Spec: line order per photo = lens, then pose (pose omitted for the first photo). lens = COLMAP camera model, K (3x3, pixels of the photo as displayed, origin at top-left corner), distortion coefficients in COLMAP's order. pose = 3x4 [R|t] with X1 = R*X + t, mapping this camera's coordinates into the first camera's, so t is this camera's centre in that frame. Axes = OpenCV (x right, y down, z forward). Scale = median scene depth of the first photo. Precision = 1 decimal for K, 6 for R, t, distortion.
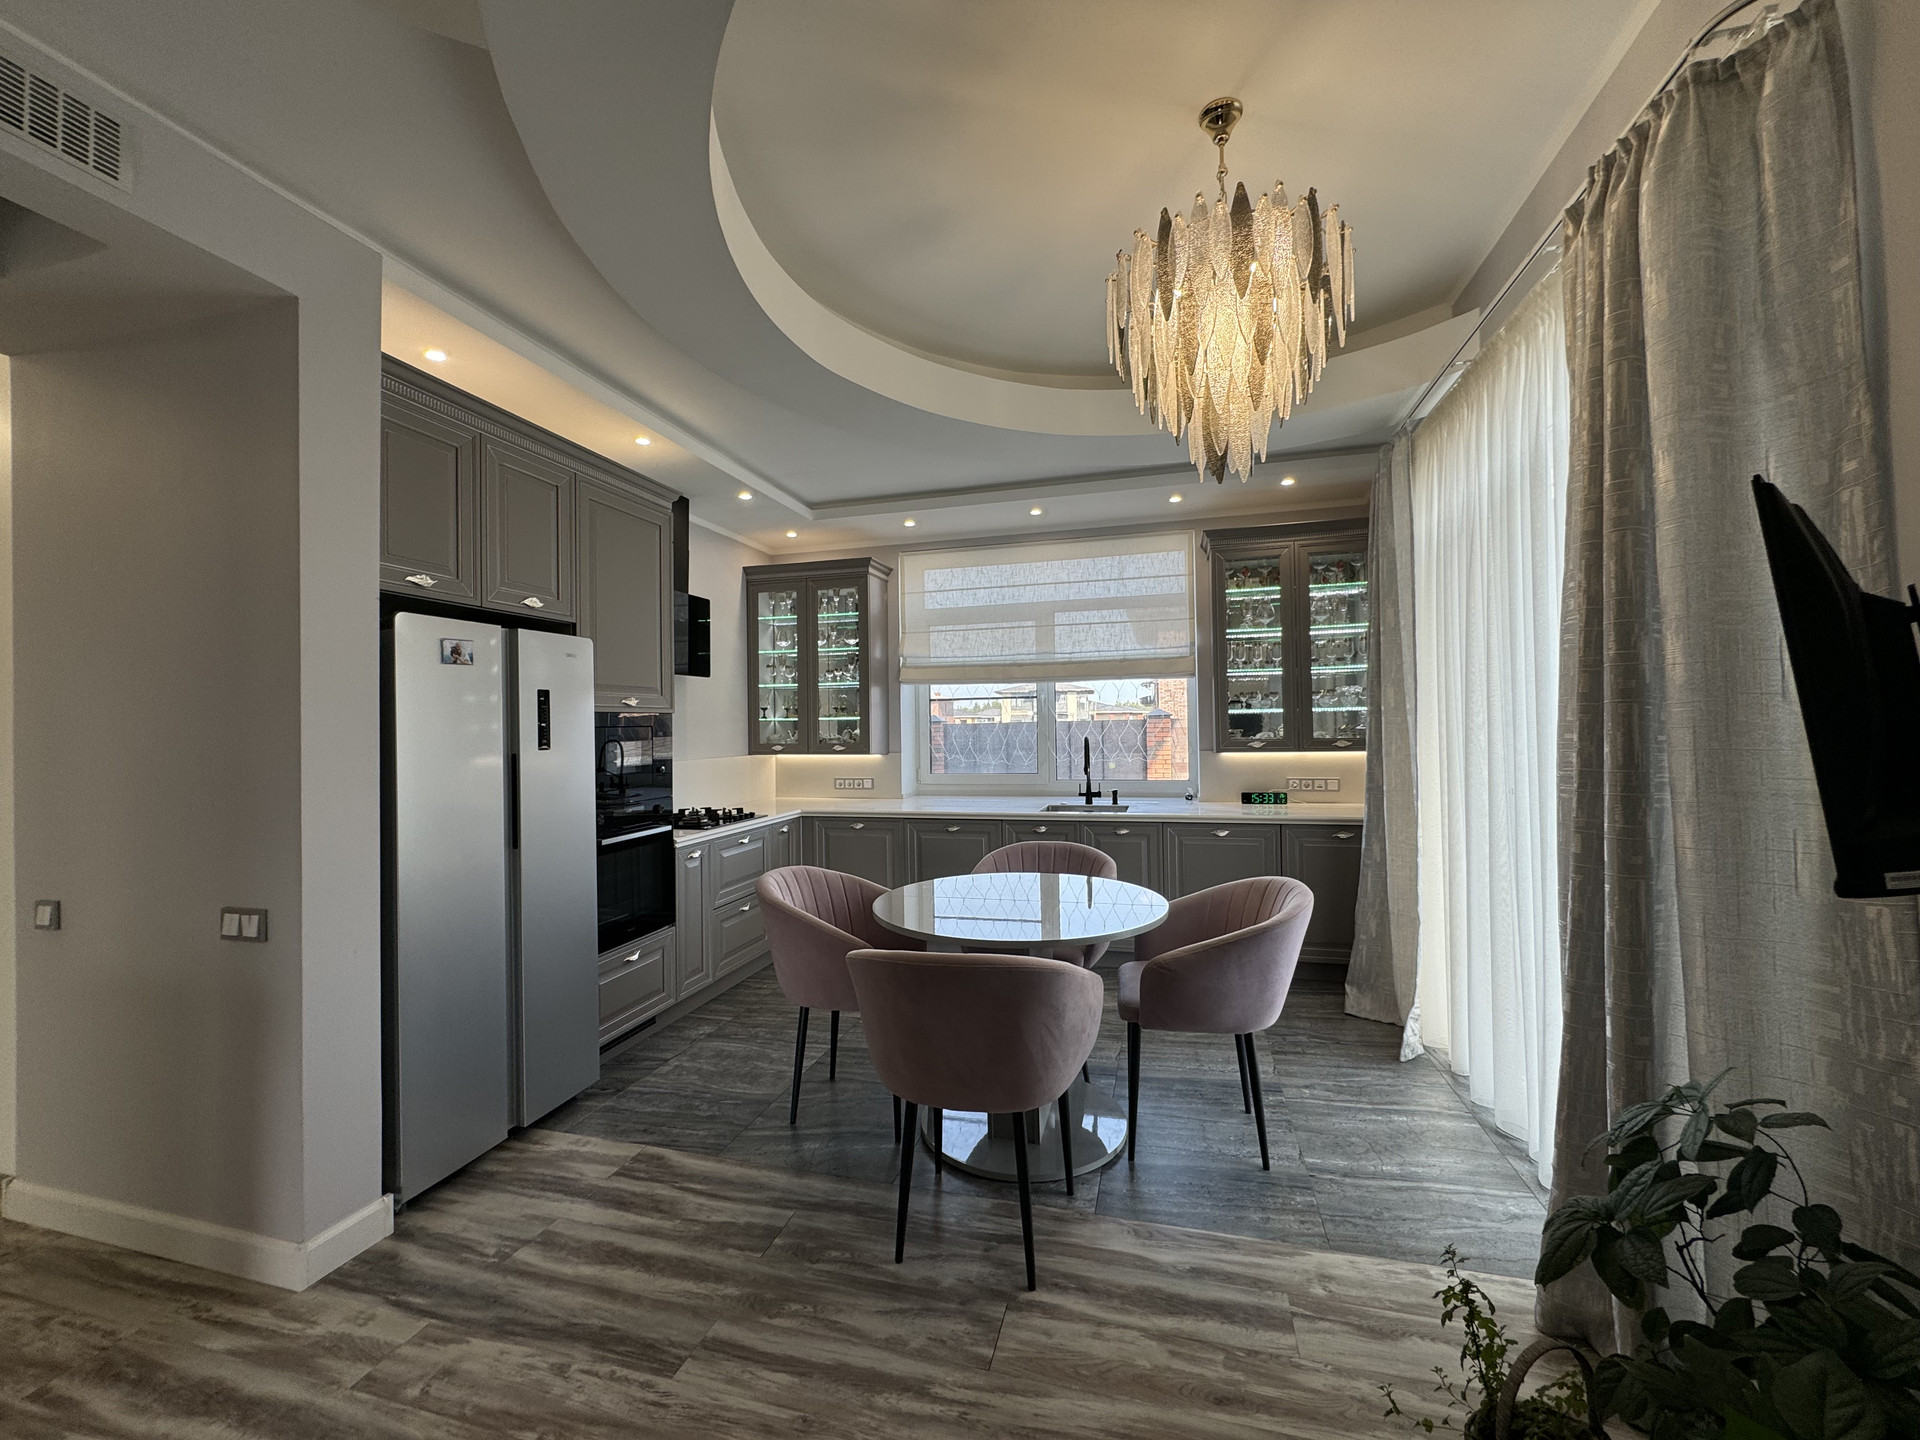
lens RADIAL K [[769.2, 0, 957.3], [0, 769.2, 720.4], [0, 0, 1]] dist [-0.000771, 0.000653]
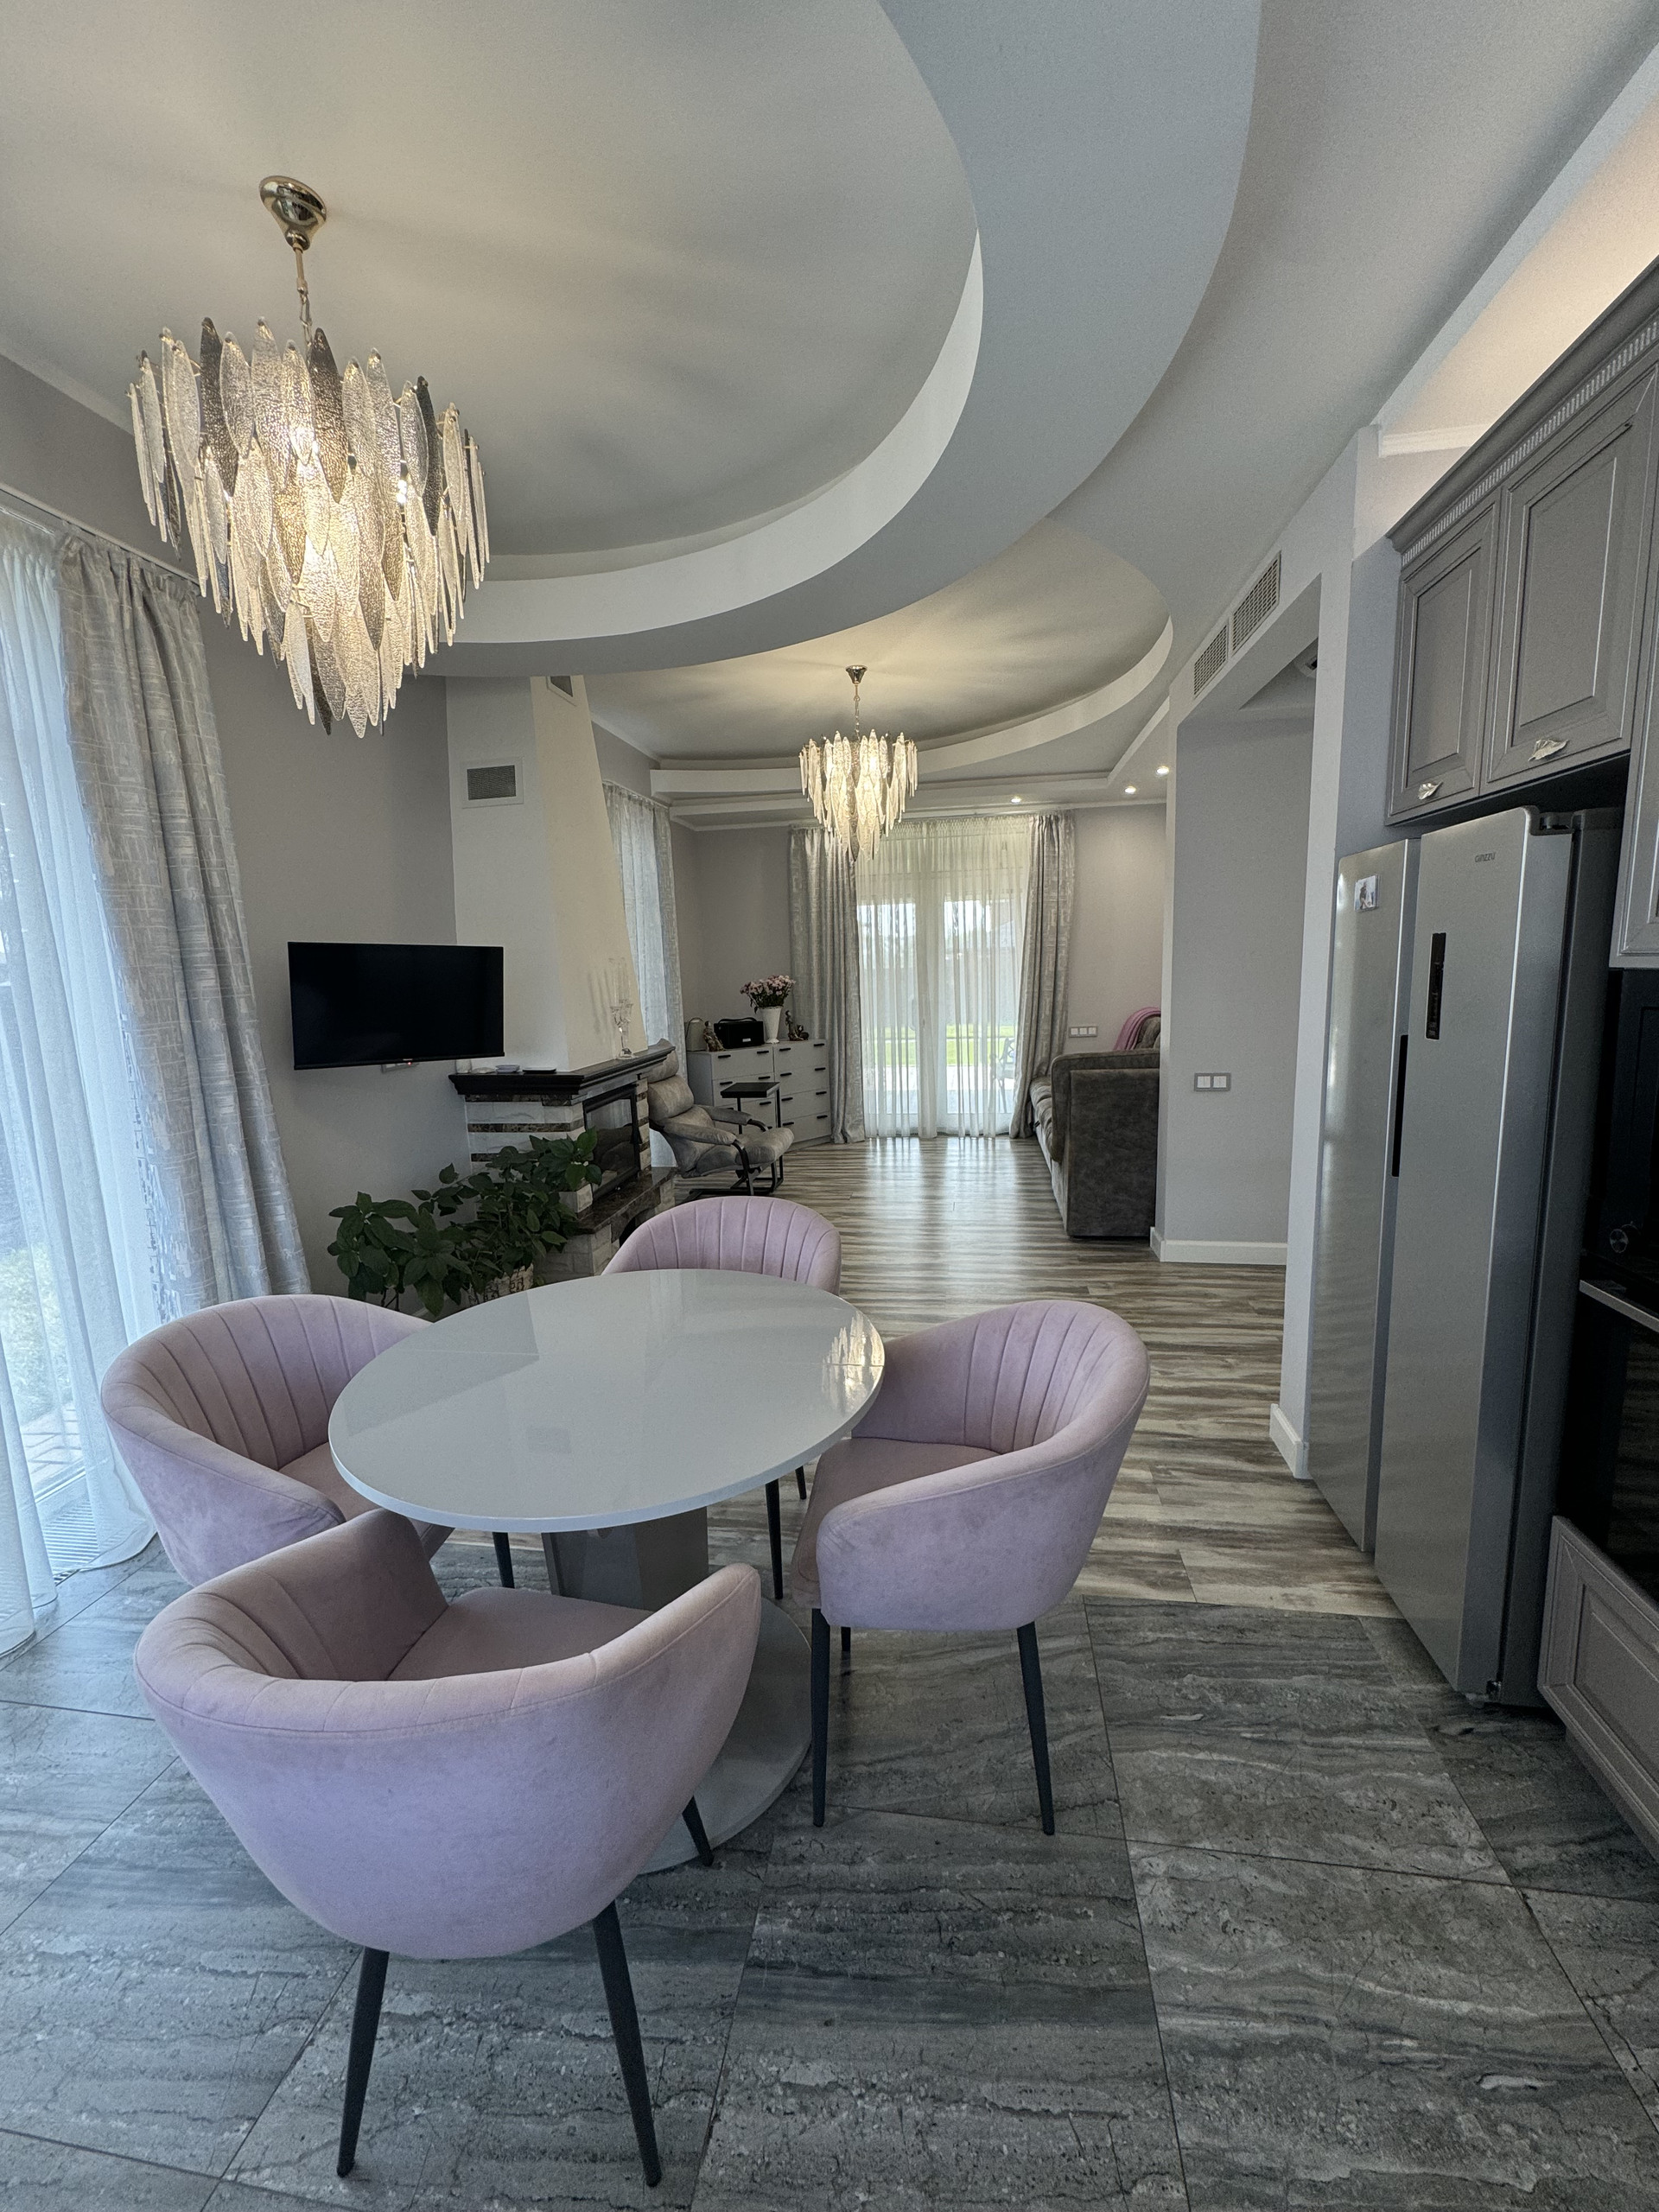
lens RADIAL K [[886.2, 0, 830.3], [0, 886.2, 1103.1], [0, 0, 1]] dist [-0.000771, 0.000653]
pose [[-0.992177, 0.065483, -0.106282, -0.012962], [0.049331, 0.987748, 0.148053, -0.040845], [0.114675, 0.141652, -0.983252, 1.852723]]
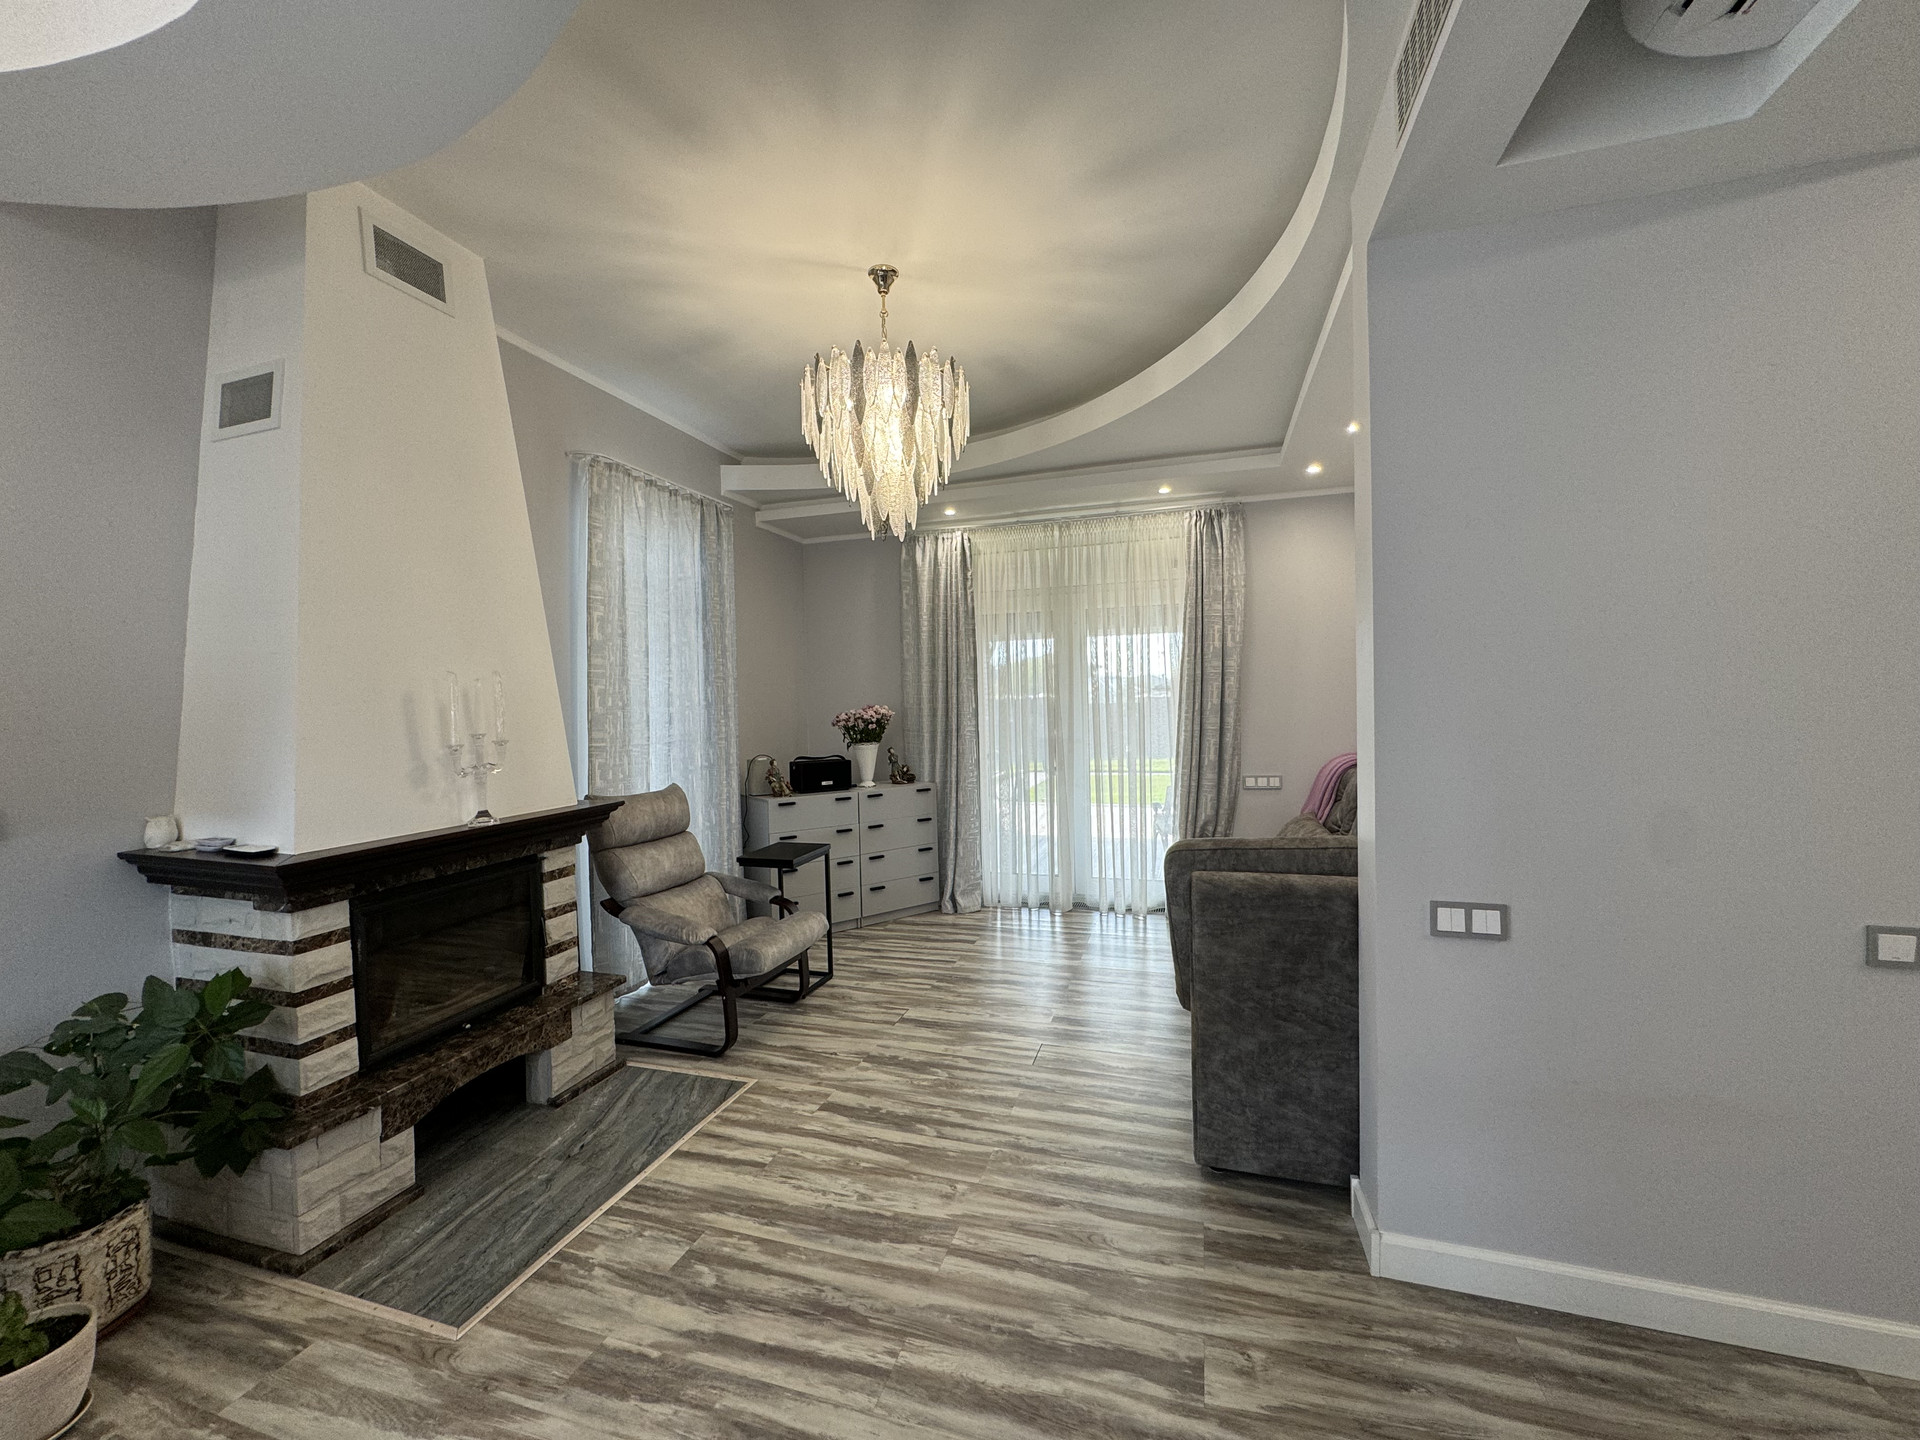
lens RADIAL K [[769.2, 0, 957.6], [0, 769.2, 720.9], [0, 0, 1]] dist [-0.000771, 0.000653]
pose [[-0.998887, 0.036230, 0.030204, -0.492226], [0.036672, 0.999226, 0.014219, -0.009935], [-0.029665, 0.015311, -0.999443, 0.952093]]
